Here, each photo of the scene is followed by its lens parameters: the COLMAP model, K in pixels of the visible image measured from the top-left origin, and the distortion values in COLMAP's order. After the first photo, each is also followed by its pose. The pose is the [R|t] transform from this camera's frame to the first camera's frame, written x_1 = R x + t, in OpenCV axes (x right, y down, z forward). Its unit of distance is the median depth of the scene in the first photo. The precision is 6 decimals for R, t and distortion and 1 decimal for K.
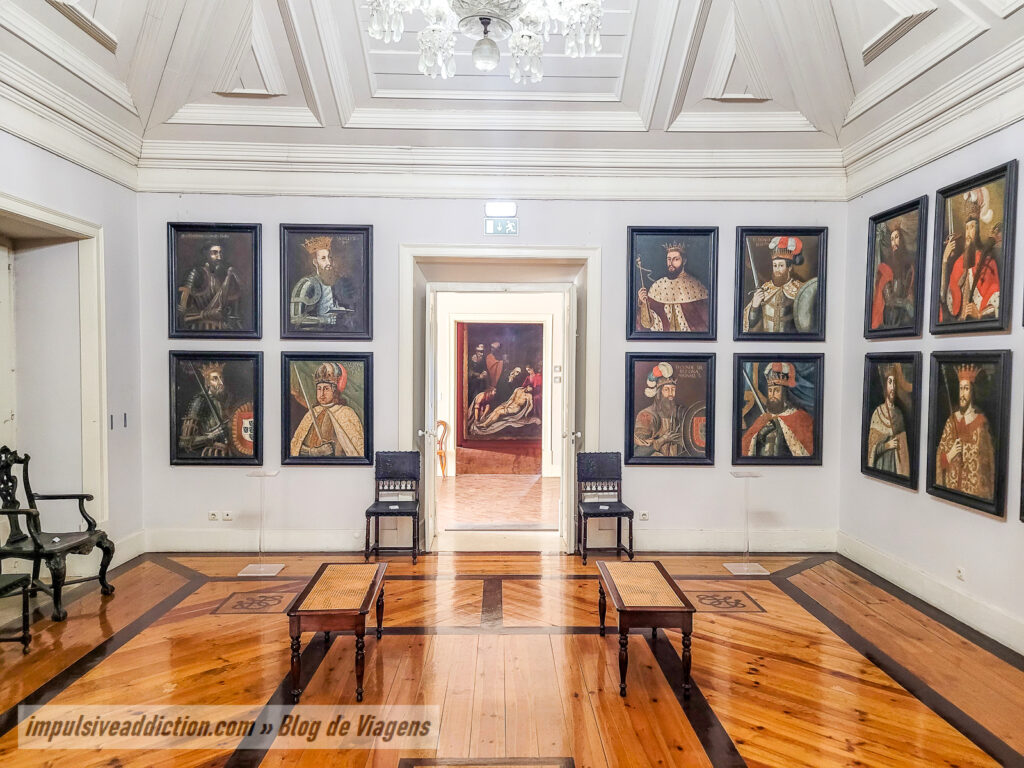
lens RADIAL K [[773.0, 0, 518.0], [0, 773.0, 385.5], [0, 0, 1]] dist [0.049779, -0.037409]
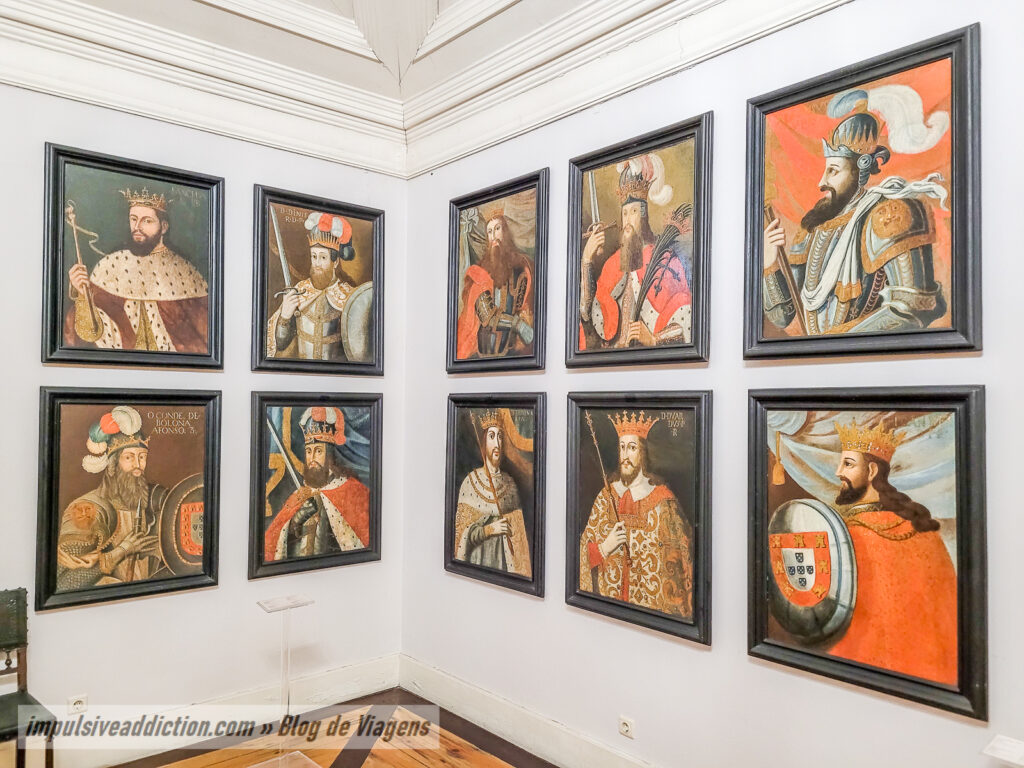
lens RADIAL K [[773.0, 0, 520.6], [0, 773.0, 392.2], [0, 0, 1]] dist [0.049779, -0.037409]
pose [[0.766888, 0.013347, 0.641642, 0.051746], [0.015595, 0.999101, -0.039422, -0.014256], [-0.641592, 0.040239, 0.765990, 0.409059]]
